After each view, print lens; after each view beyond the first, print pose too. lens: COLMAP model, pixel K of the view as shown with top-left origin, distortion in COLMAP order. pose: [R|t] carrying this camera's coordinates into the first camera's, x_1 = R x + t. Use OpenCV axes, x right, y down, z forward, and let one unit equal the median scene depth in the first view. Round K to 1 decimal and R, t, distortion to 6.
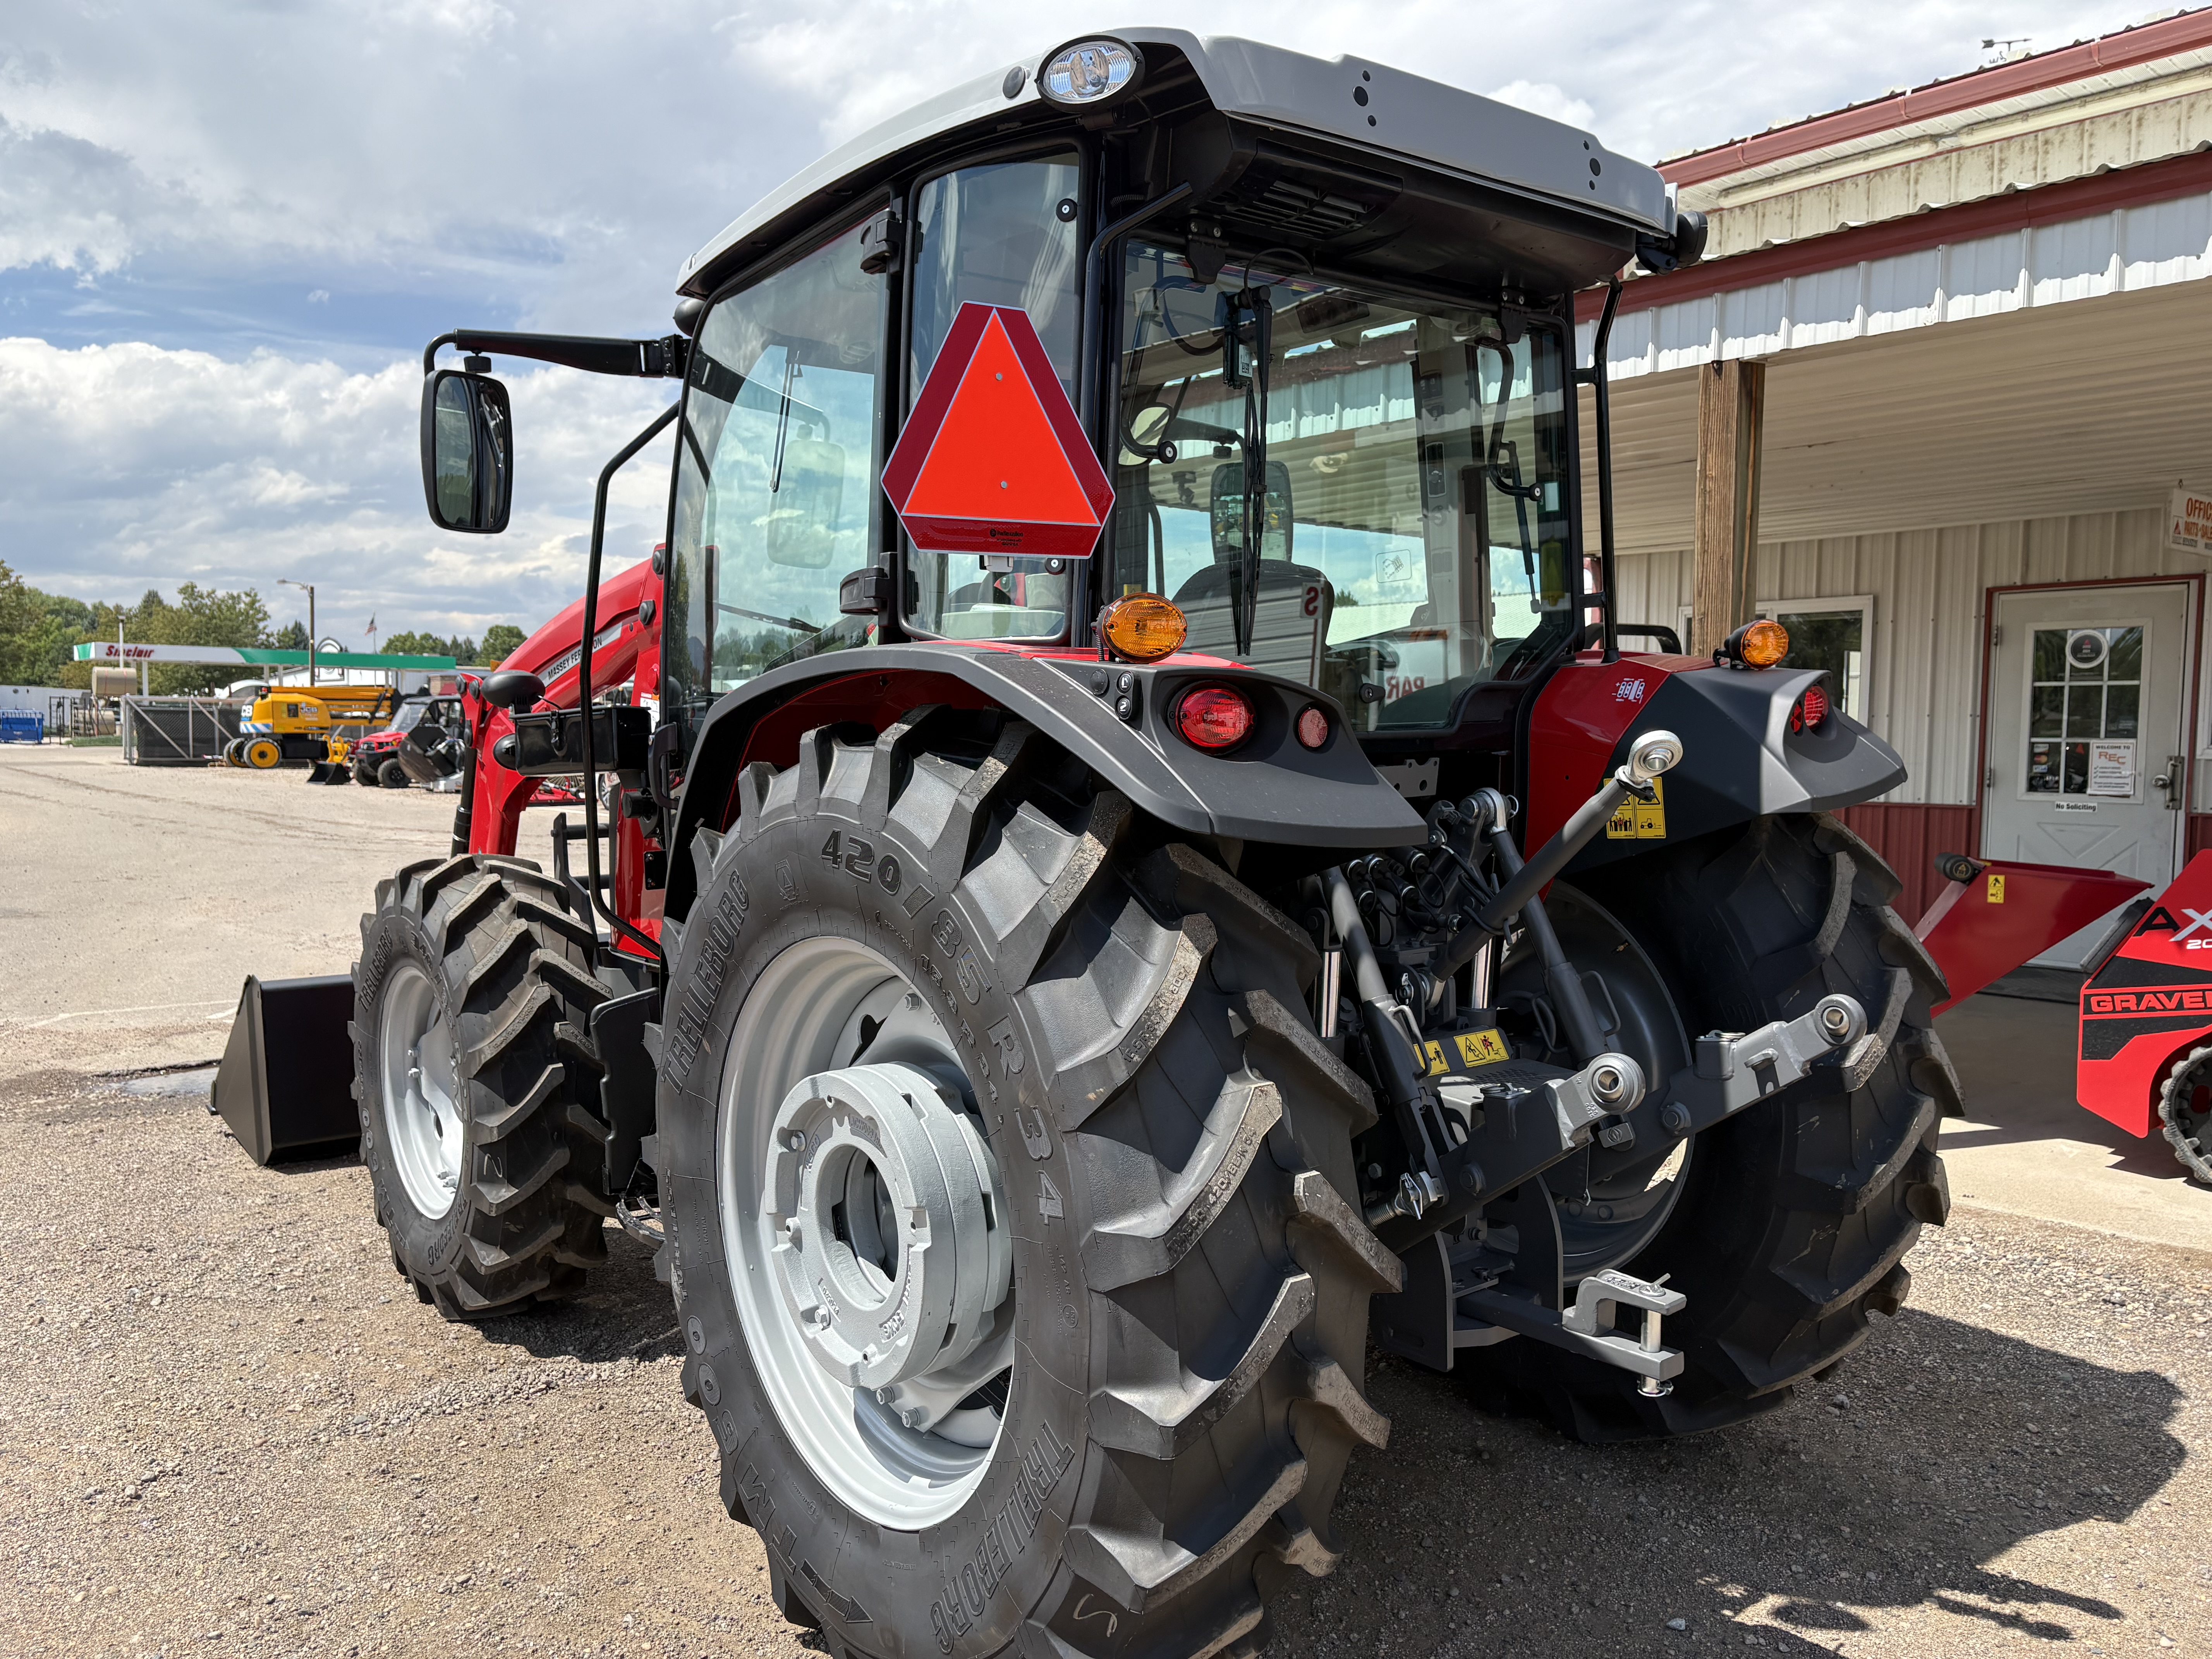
lens RADIAL K [[1675.6, 0, 1113.2], [0, 1675.6, 838.2], [0, 0, 1]] dist [0.035435, -0.021581]
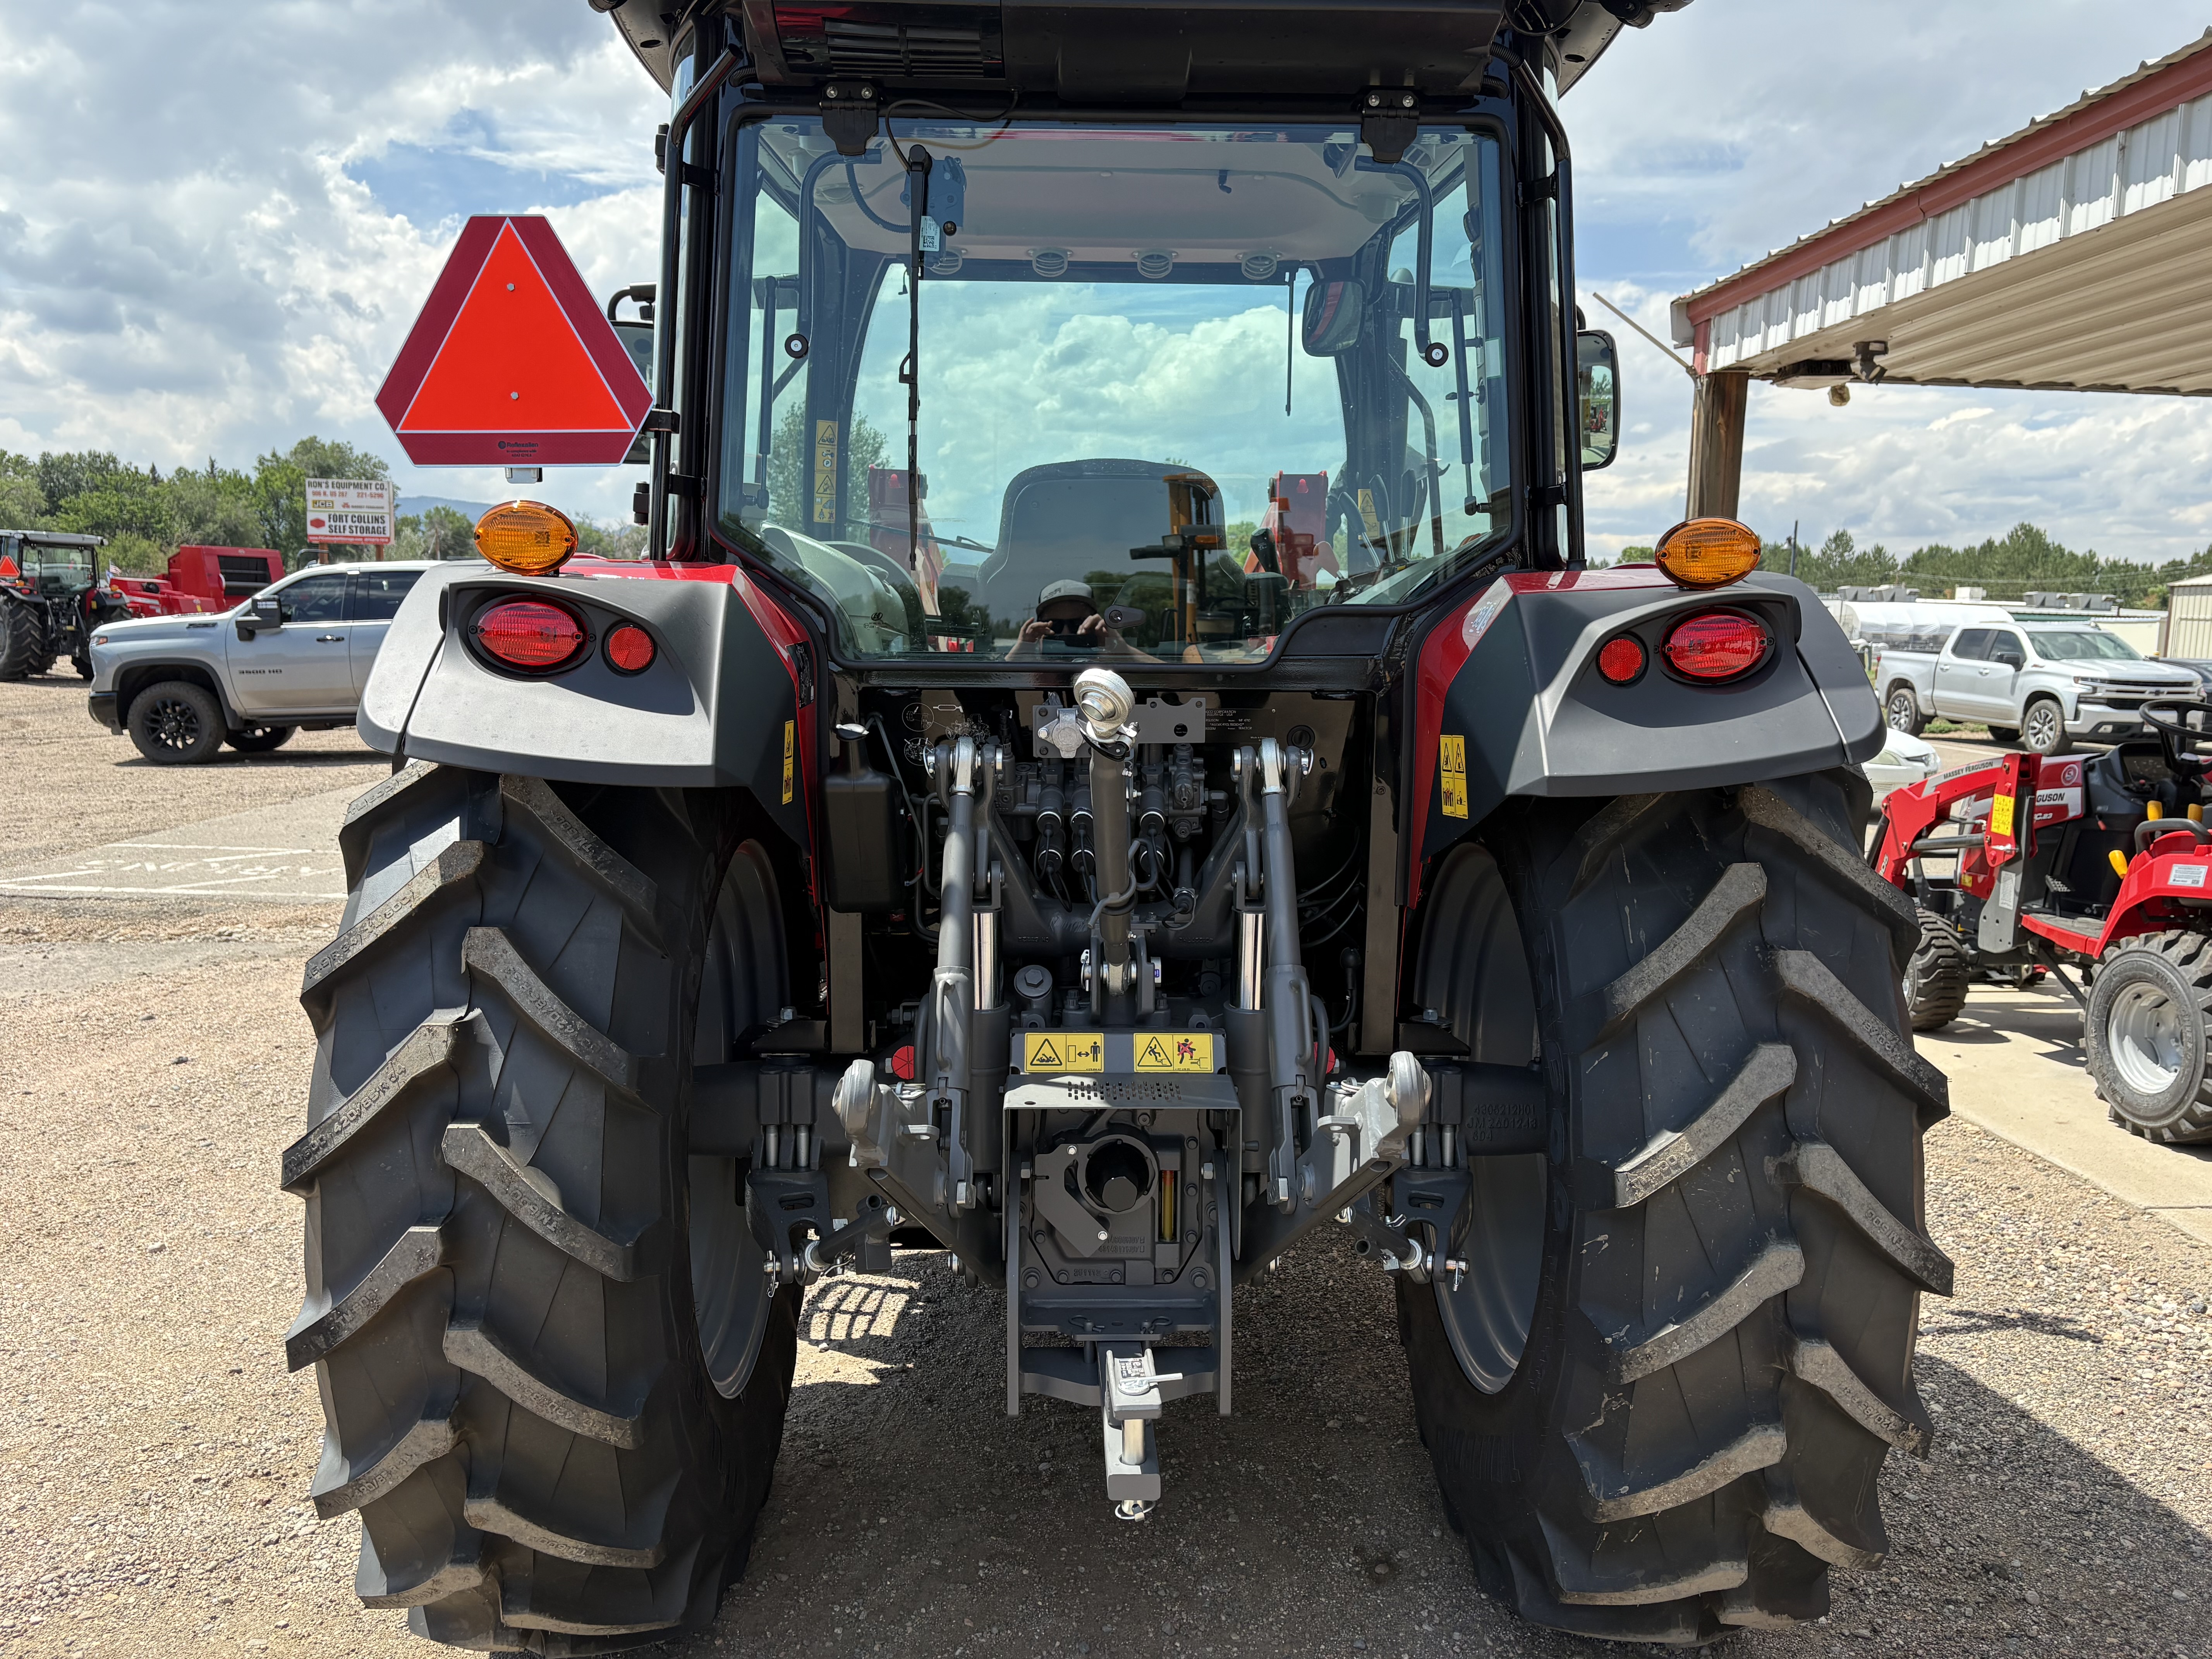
lens RADIAL K [[1675.6, 0, 1115.8], [0, 1675.6, 832.4], [0, 0, 1]] dist [0.035435, -0.021581]
pose [[0.798530, 0.090244, -0.595152, 0.884009], [-0.064542, 0.995835, 0.064404, -0.043156], [0.598485, -0.013016, 0.801028, 0.435300]]
